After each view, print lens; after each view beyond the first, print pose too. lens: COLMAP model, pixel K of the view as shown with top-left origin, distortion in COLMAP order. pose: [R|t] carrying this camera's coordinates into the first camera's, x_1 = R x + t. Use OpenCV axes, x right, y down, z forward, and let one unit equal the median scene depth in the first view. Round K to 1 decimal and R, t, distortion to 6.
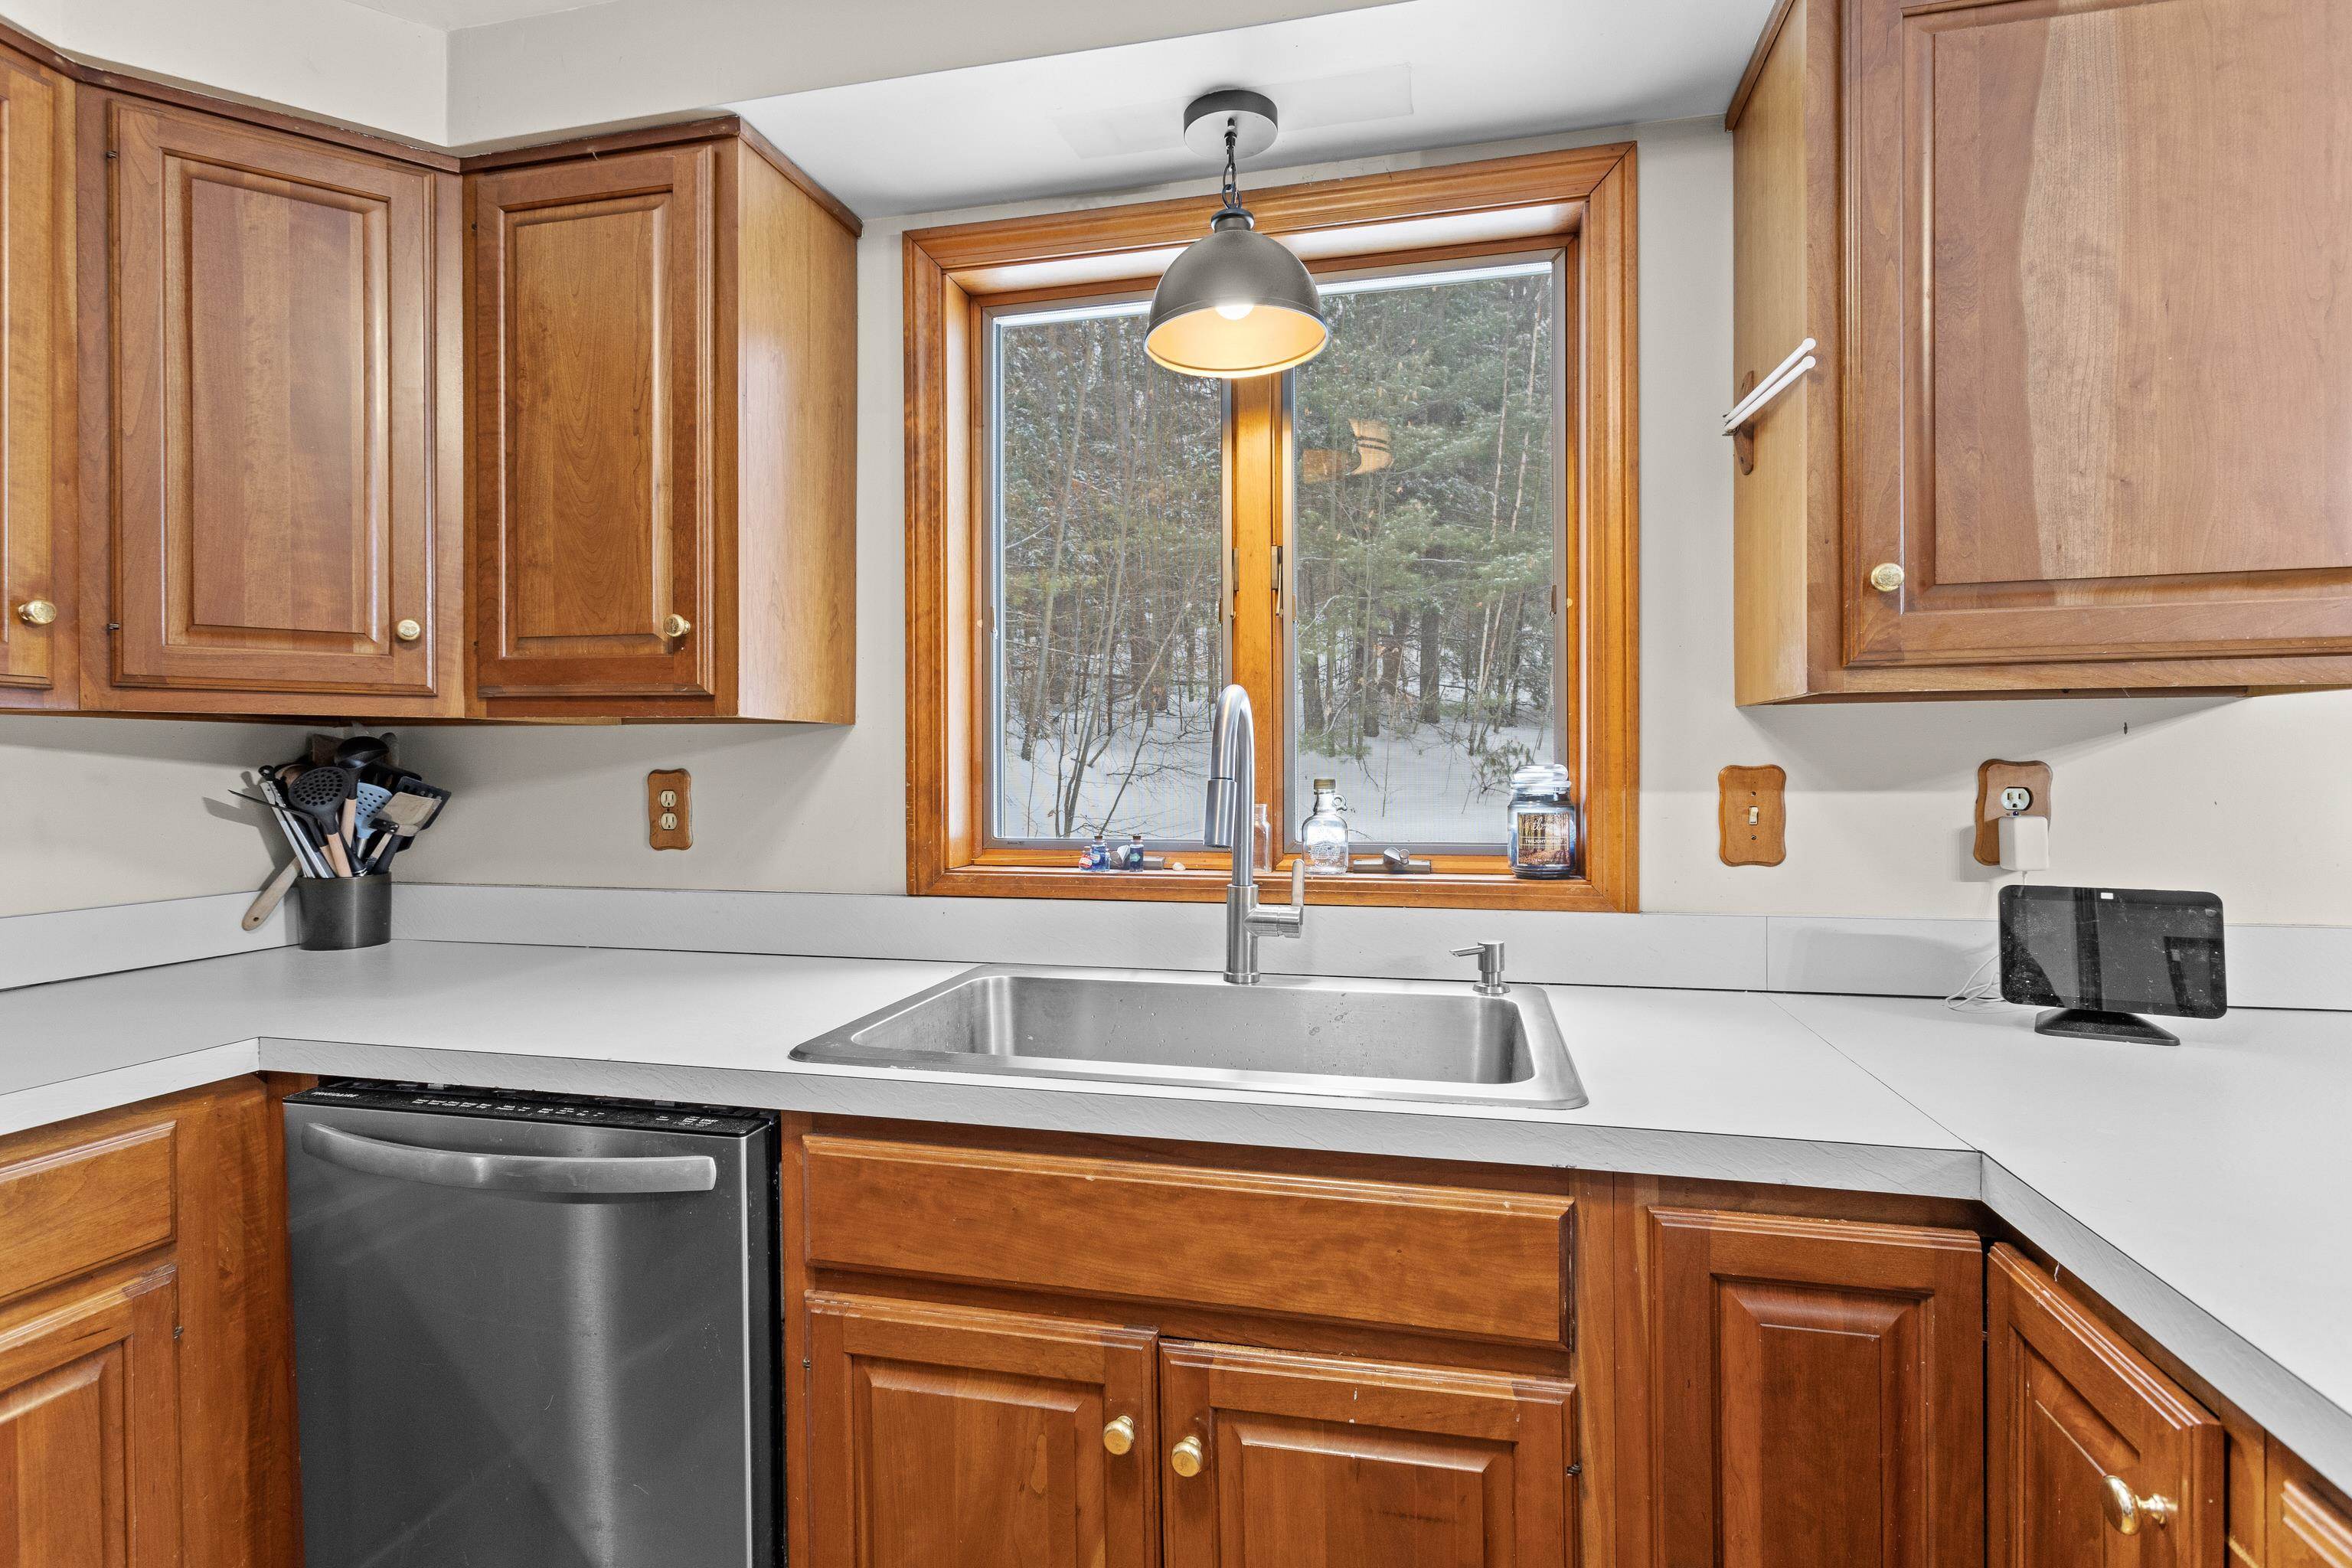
lens RADIAL K [[1116.3, 0, 1184.0], [0, 1116.3, 778.0], [0, 0, 1]] dist [-0.001320, 0.000421]
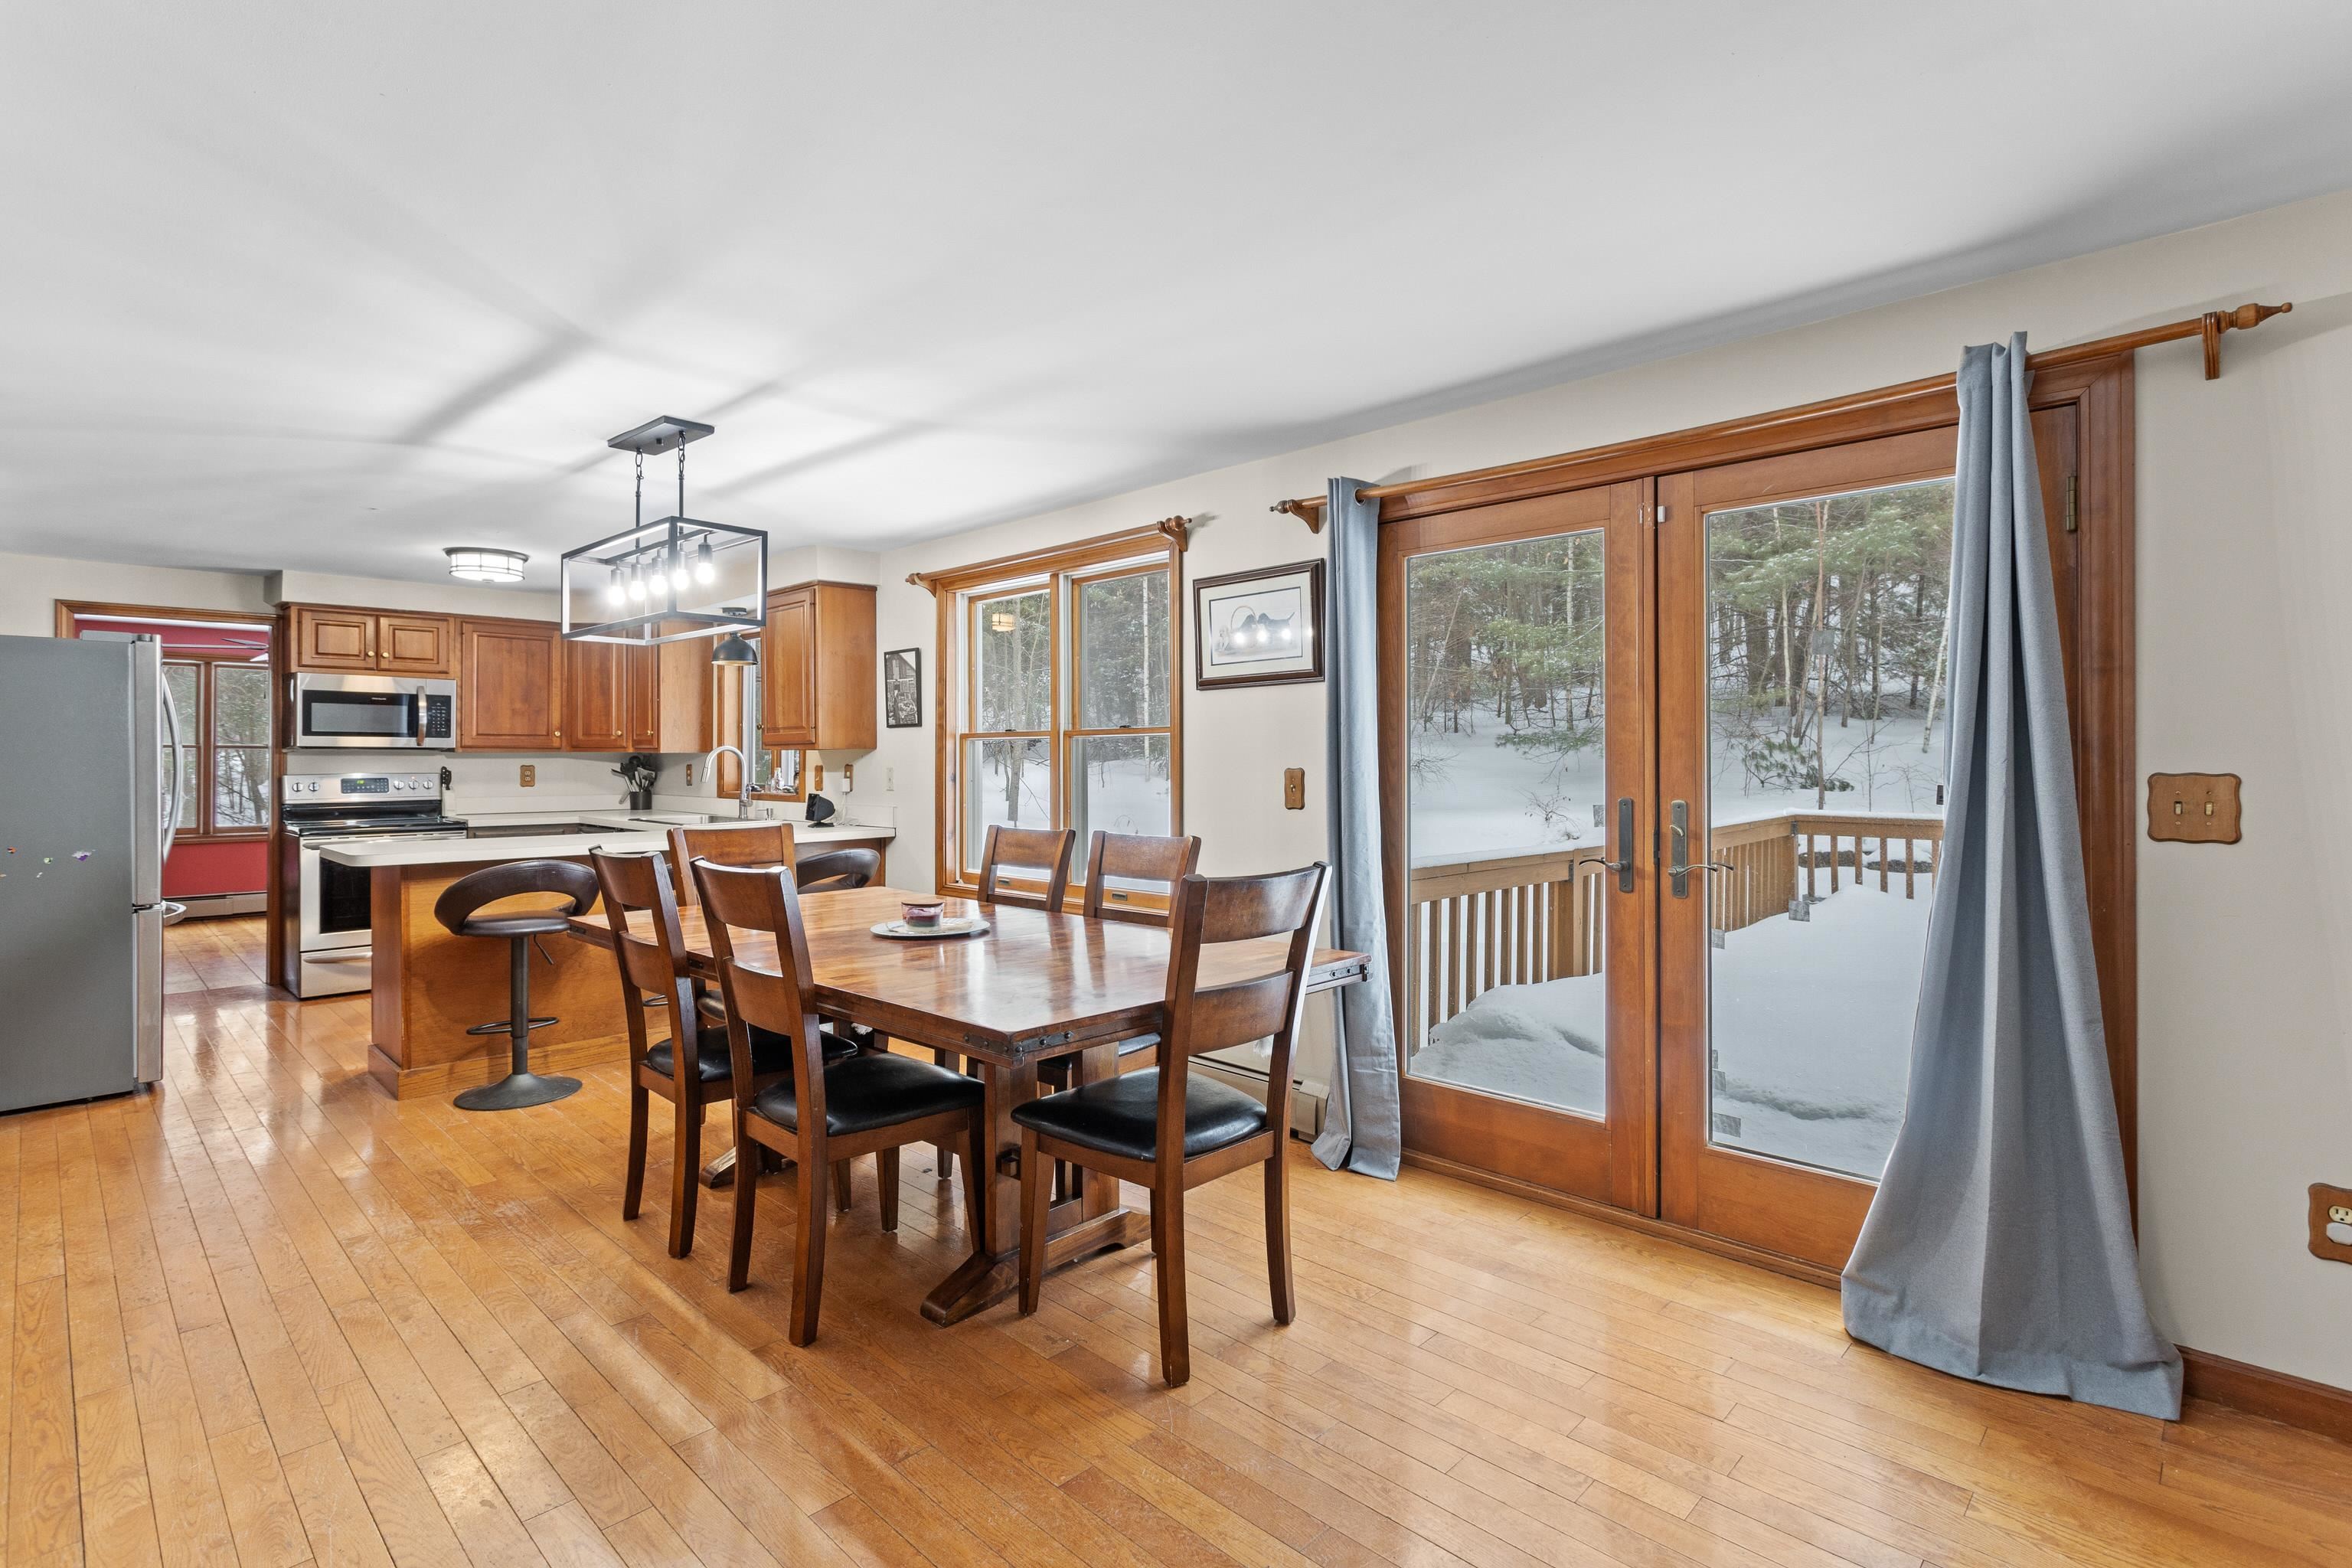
lens RADIAL K [[1116.3, 0, 1185.1], [0, 1116.3, 758.5], [0, 0, 1]] dist [-0.001320, 0.000421]
pose [[0.859803, 0.003384, -0.510615, 3.639973], [-0.008084, 0.999943, -0.006987, -0.017958], [0.510563, 0.010135, 0.859781, -1.738387]]
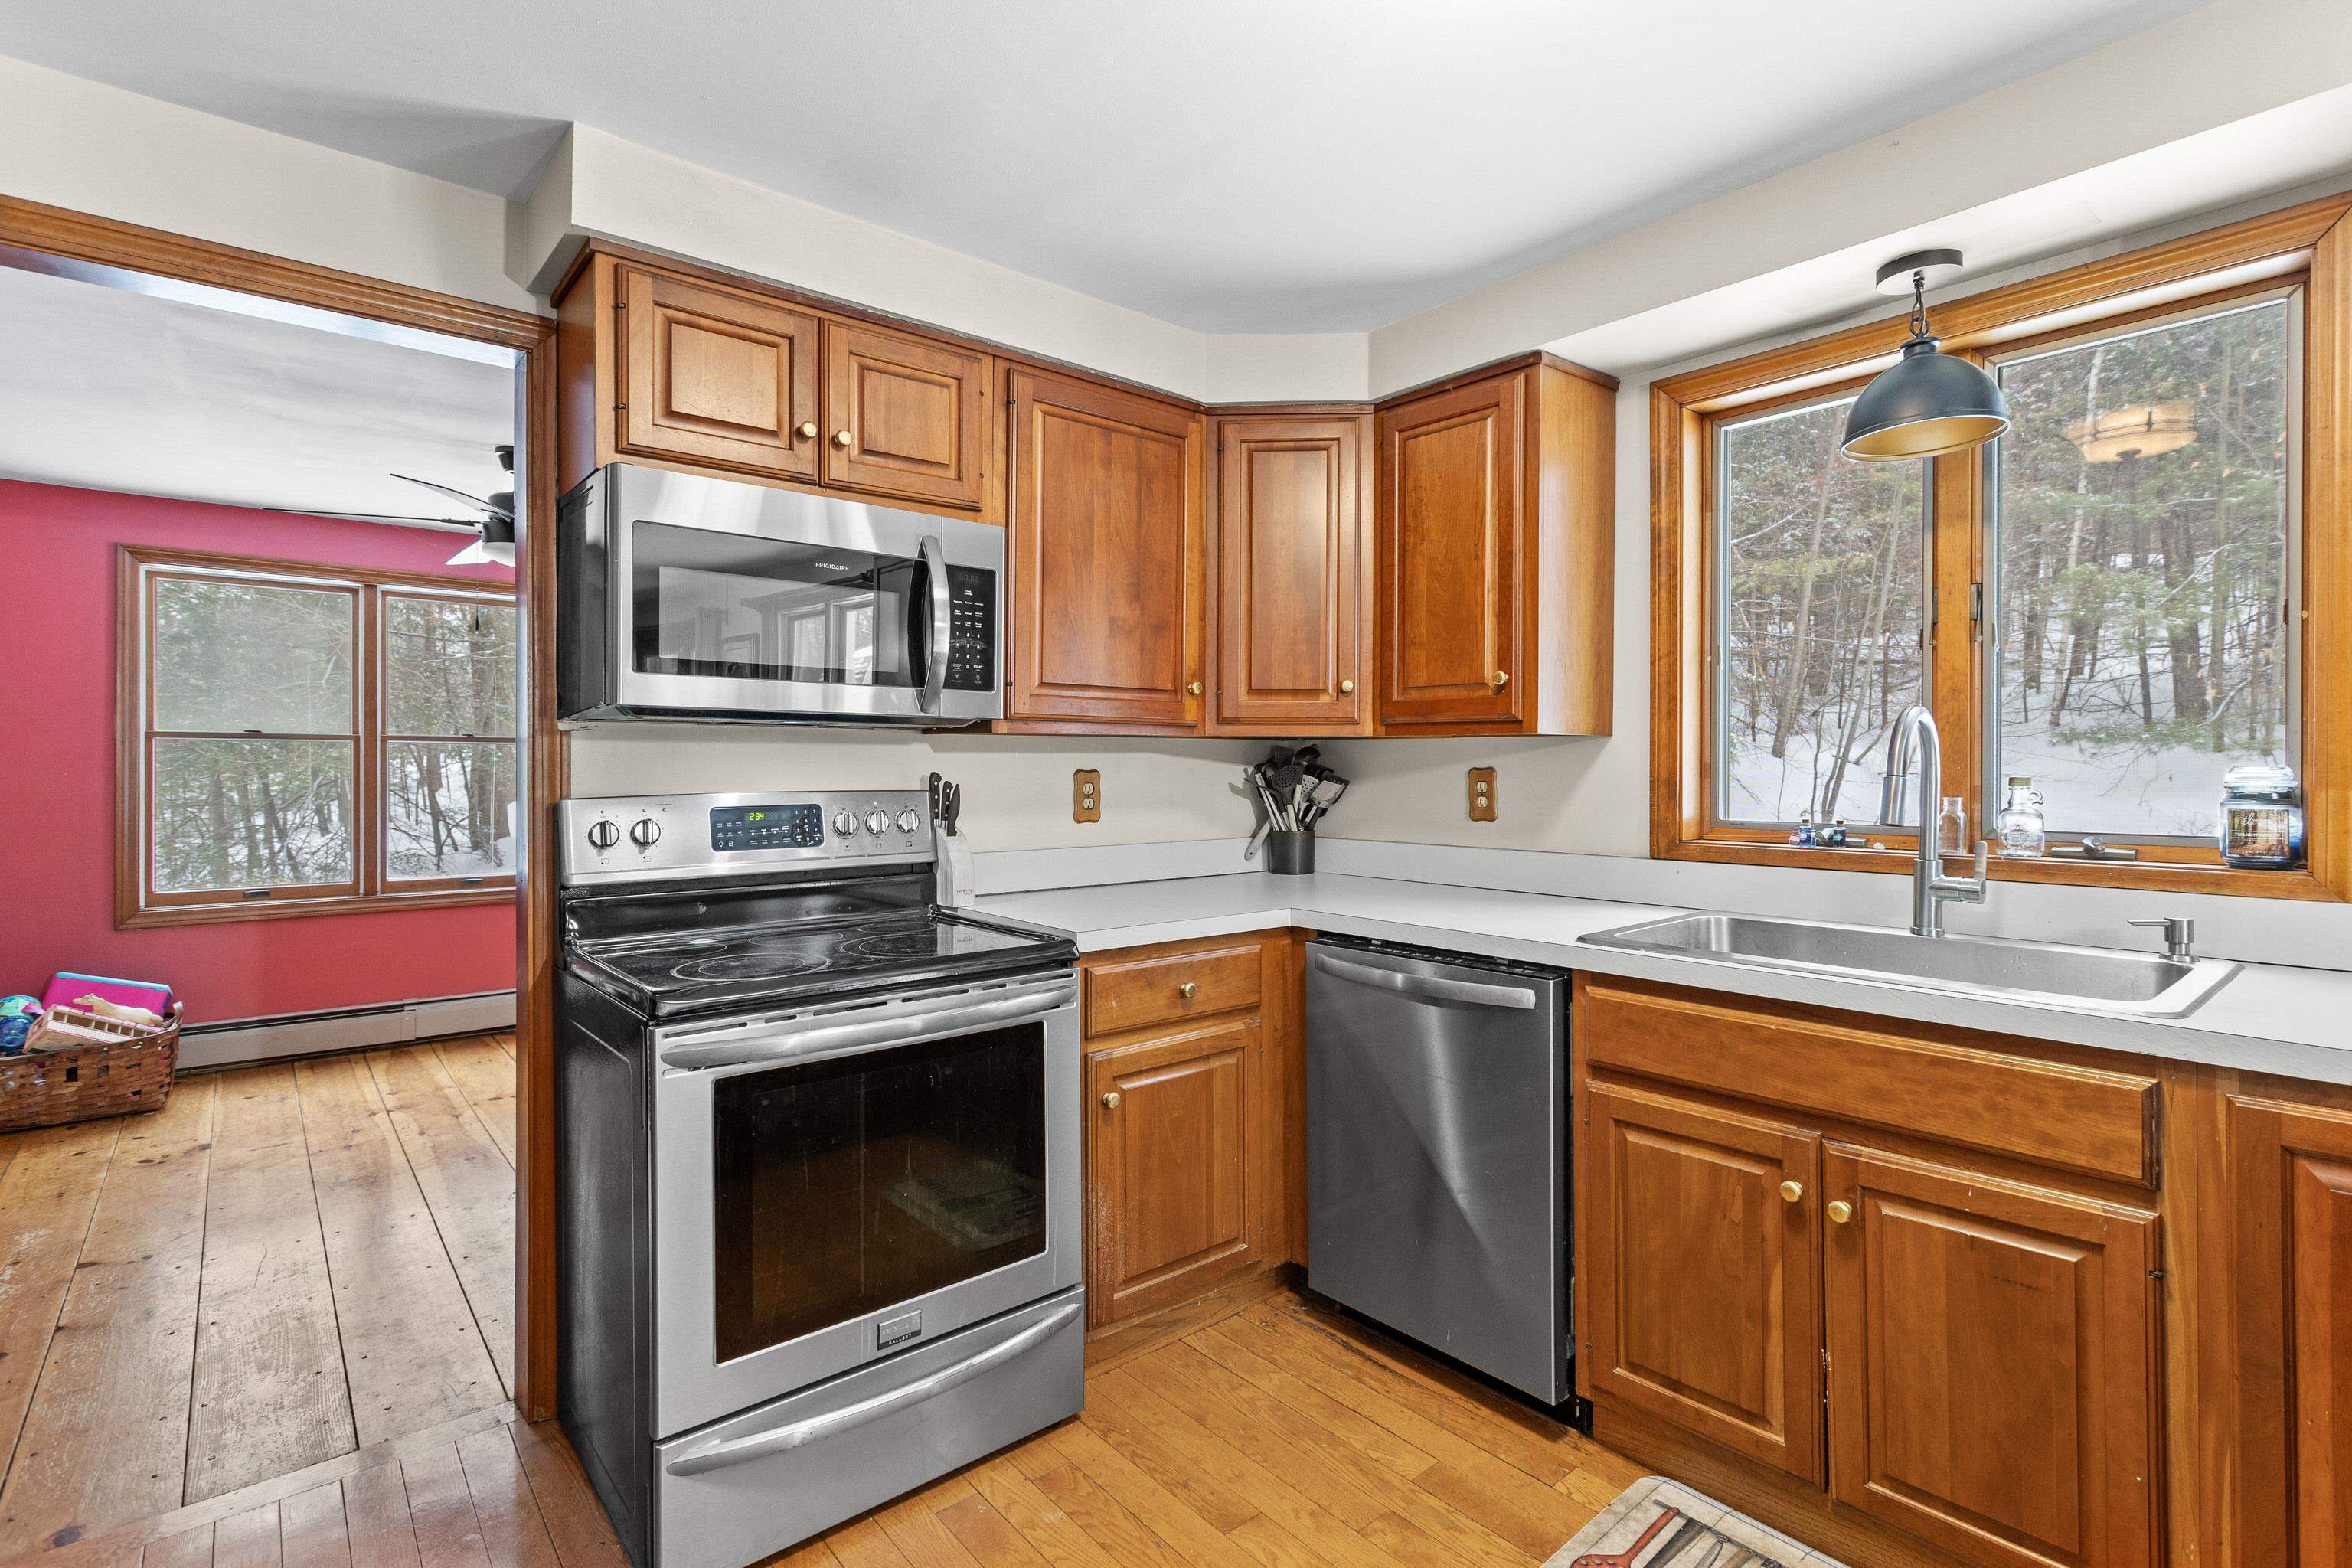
lens RADIAL K [[1116.3, 0, 1179.7], [0, 1116.3, 775.4], [0, 0, 1]] dist [-0.001320, 0.000421]
pose [[0.803957, 0.007471, -0.594640, 0.127962], [-0.007094, 0.999970, 0.002973, 0.002106], [0.594644, 0.001828, 0.803987, -0.557157]]
